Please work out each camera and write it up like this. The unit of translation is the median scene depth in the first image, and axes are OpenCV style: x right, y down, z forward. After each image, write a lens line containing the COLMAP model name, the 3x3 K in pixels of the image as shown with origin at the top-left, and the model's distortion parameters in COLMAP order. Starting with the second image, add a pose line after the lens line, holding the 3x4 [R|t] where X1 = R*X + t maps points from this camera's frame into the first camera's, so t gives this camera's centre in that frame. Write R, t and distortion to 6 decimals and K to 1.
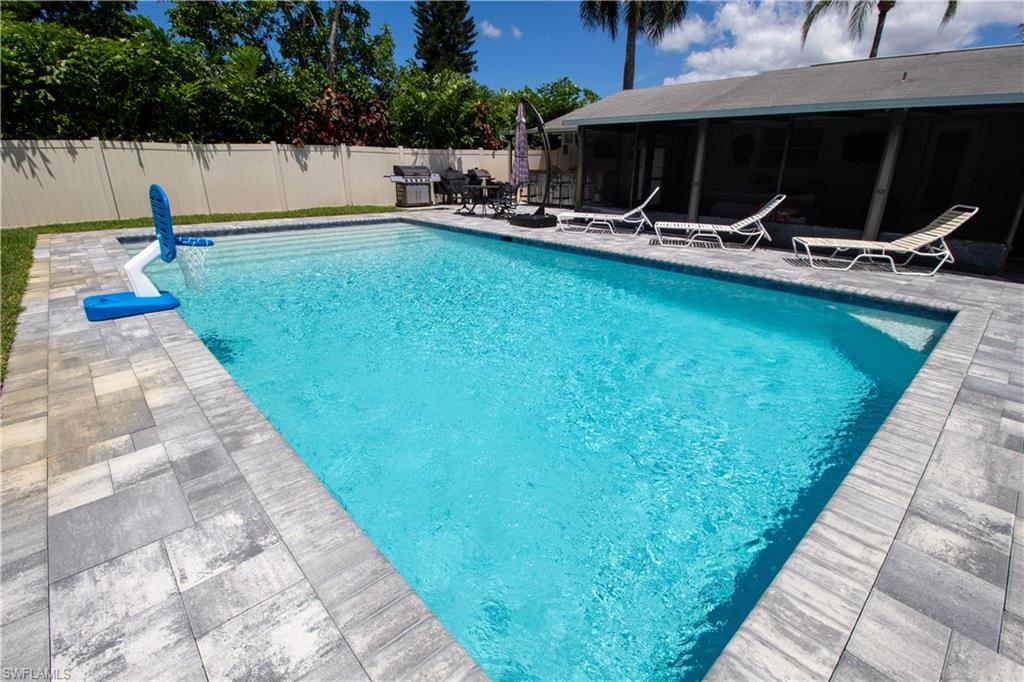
lens RADIAL K [[479.0, 0, 520.3], [0, 479.0, 343.3], [0, 0, 1]] dist [-0.007035, -0.008227]
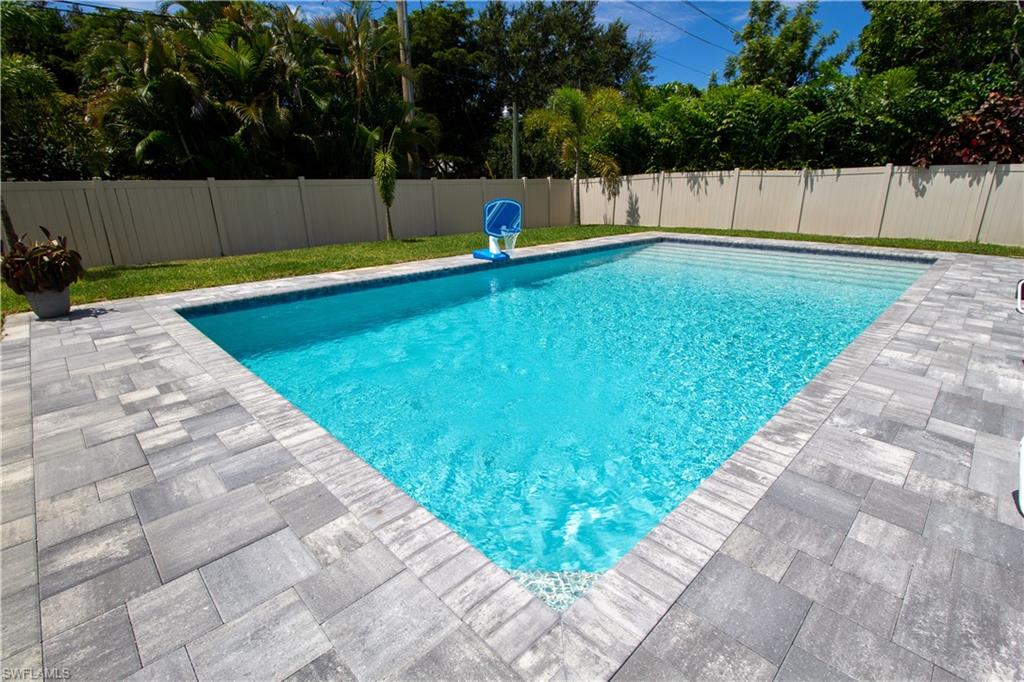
lens RADIAL K [[479.0, 0, 515.8], [0, 479.0, 341.3], [0, 0, 1]] dist [-0.007035, -0.008227]
pose [[0.026447, 0.294090, -0.955412, 0.439178], [-0.342787, 0.900467, 0.267689, -0.115121], [0.939041, 0.320423, 0.124625, 0.324911]]
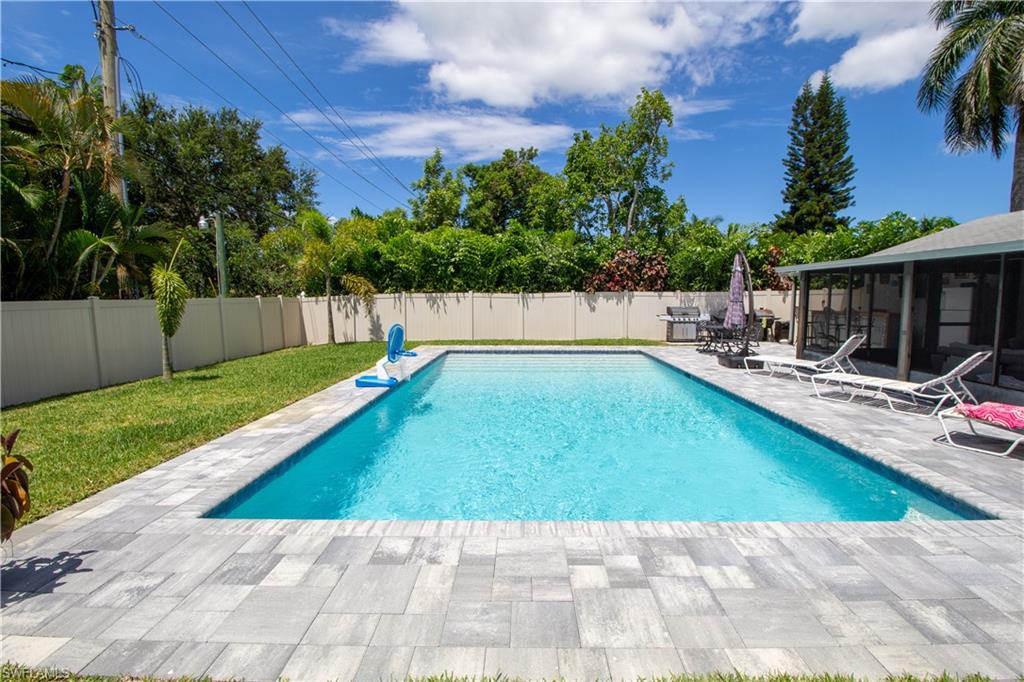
lens RADIAL K [[479.0, 0, 517.6], [0, 479.0, 342.9], [0, 0, 1]] dist [-0.007035, -0.008227]
pose [[0.719630, 0.051924, -0.692414, 0.324190], [-0.232549, 0.957634, -0.169876, -0.012330], [0.654259, 0.283268, 0.701217, -0.016526]]
